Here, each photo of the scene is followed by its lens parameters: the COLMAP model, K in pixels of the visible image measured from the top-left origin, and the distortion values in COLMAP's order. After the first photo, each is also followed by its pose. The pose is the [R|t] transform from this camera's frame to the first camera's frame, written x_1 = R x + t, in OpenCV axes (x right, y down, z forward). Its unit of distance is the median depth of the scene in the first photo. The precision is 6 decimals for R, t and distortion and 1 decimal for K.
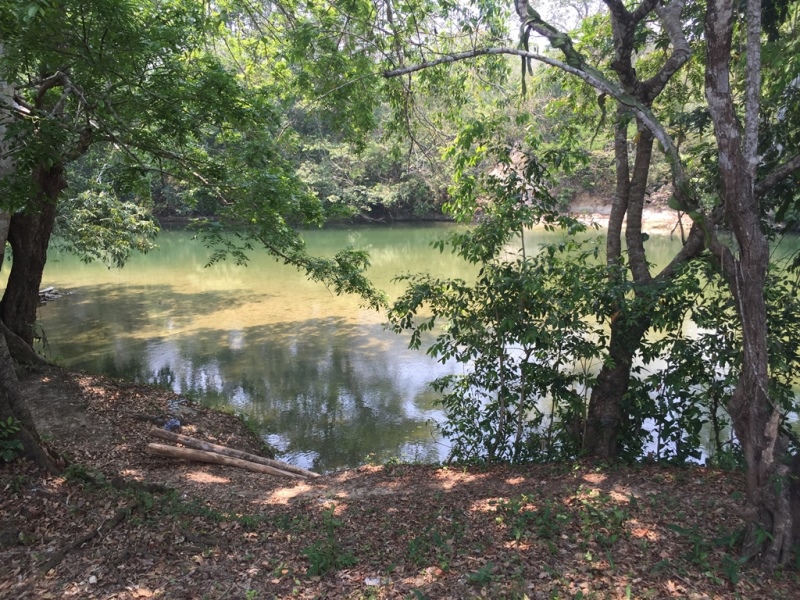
lens RADIAL K [[673.1, 0, 396.1], [0, 673.1, 299.3], [0, 0, 1]] dist [0.044879, -0.046550]
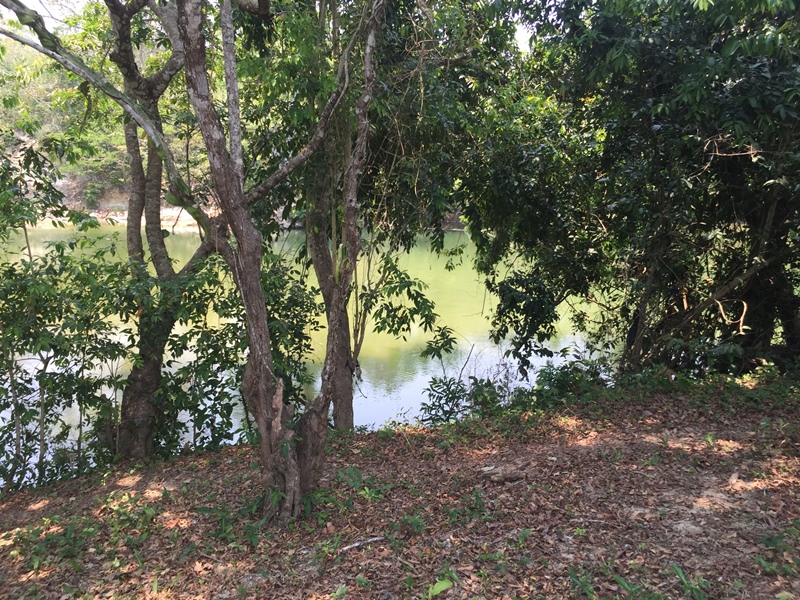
lens RADIAL K [[673.1, 0, 389.8], [0, 673.1, 300.3], [0, 0, 1]] dist [0.044879, -0.046550]
pose [[0.800234, -0.071695, 0.595387, 0.030000], [0.069436, 0.997227, 0.026757, 0.004637], [-0.595654, 0.019929, 0.802994, -0.010975]]
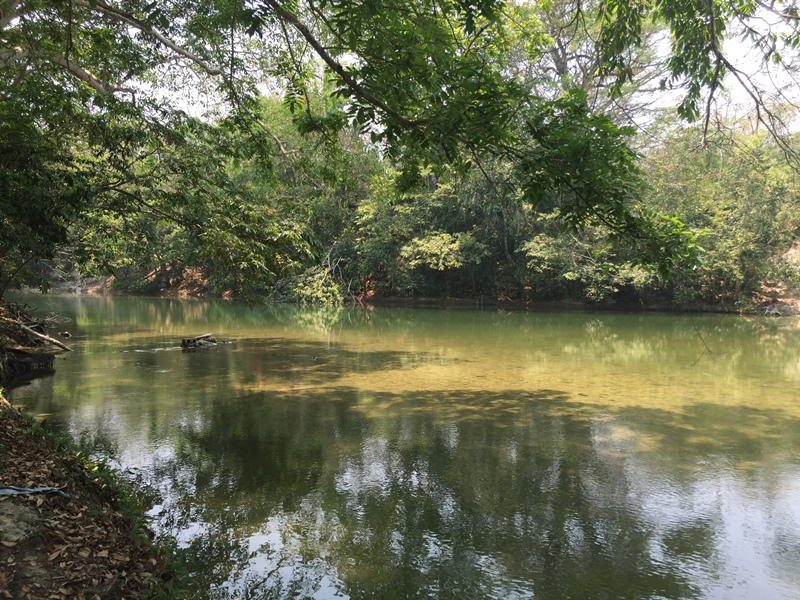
lens RADIAL K [[673.1, 0, 402.3], [0, 673.1, 300.7], [0, 0, 1]] dist [0.044879, -0.046550]
pose [[0.940911, 0.047647, -0.335286, -0.027771], [-0.100694, 0.984638, -0.142652, 0.071283], [0.323338, 0.167984, 0.931254, 0.581239]]
